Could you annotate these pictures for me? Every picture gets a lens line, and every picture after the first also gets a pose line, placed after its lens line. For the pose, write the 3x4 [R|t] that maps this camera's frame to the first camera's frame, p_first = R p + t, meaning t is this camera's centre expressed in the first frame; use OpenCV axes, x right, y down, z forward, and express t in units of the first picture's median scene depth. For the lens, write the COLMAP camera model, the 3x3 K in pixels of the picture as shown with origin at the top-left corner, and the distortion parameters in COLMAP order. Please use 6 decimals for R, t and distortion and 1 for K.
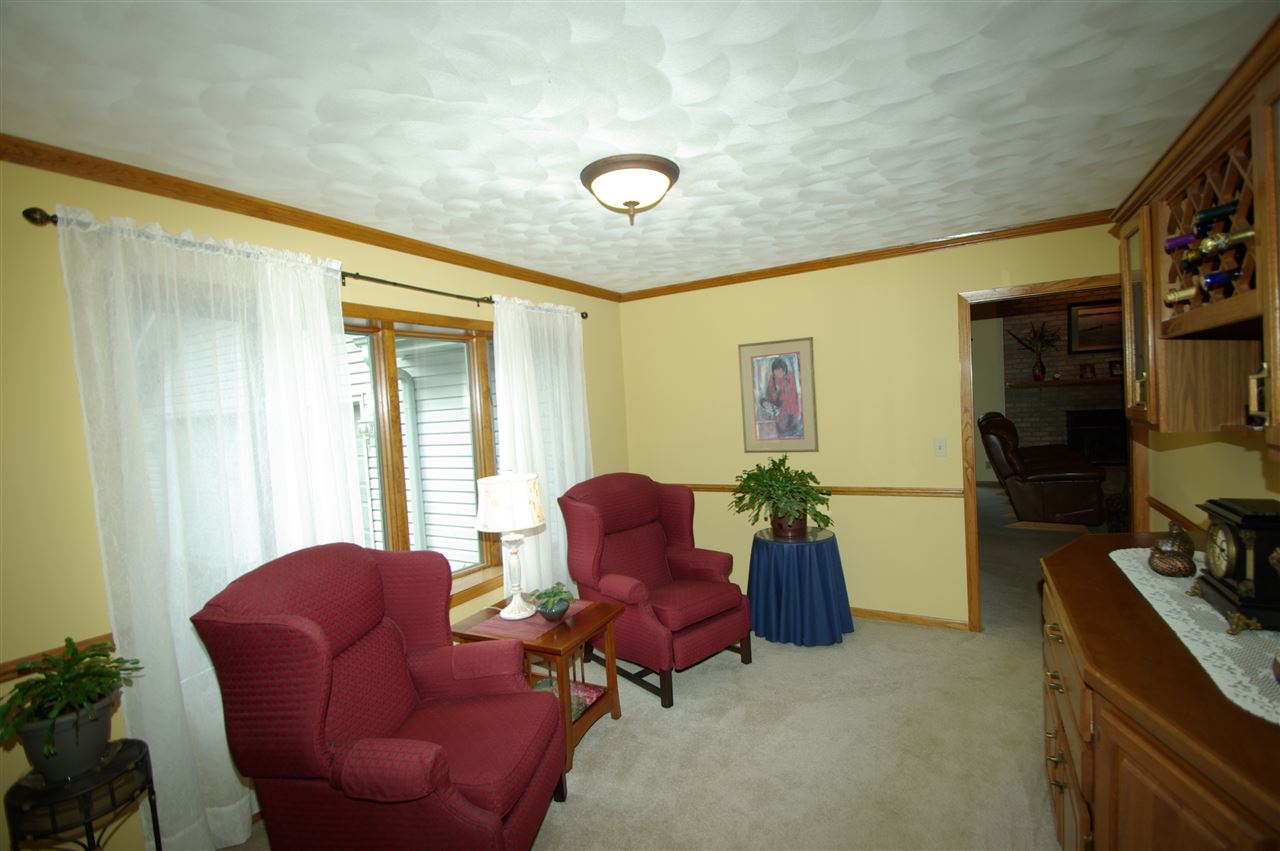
lens RADIAL K [[564.8, 0, 635.4], [0, 564.8, 427.3], [0, 0, 1]] dist [0.000156, -0.007203]
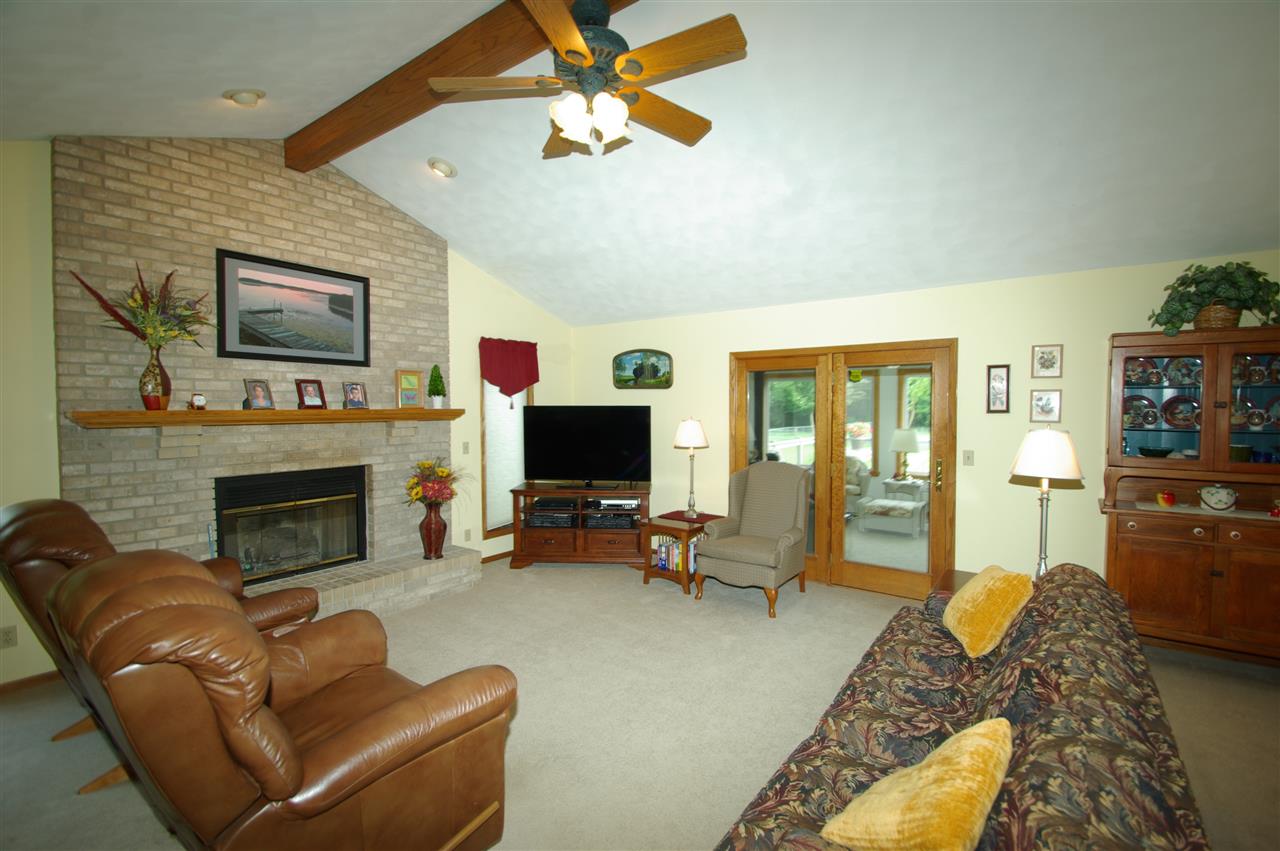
lens RADIAL K [[564.8, 0, 649.6], [0, 564.8, 422.1], [0, 0, 1]] dist [0.000156, -0.007203]
pose [[0.096731, 0.023586, 0.995031, 0.335277], [0.033690, 0.999069, -0.026956, -0.049625], [-0.994740, 0.036130, 0.095846, 0.596709]]
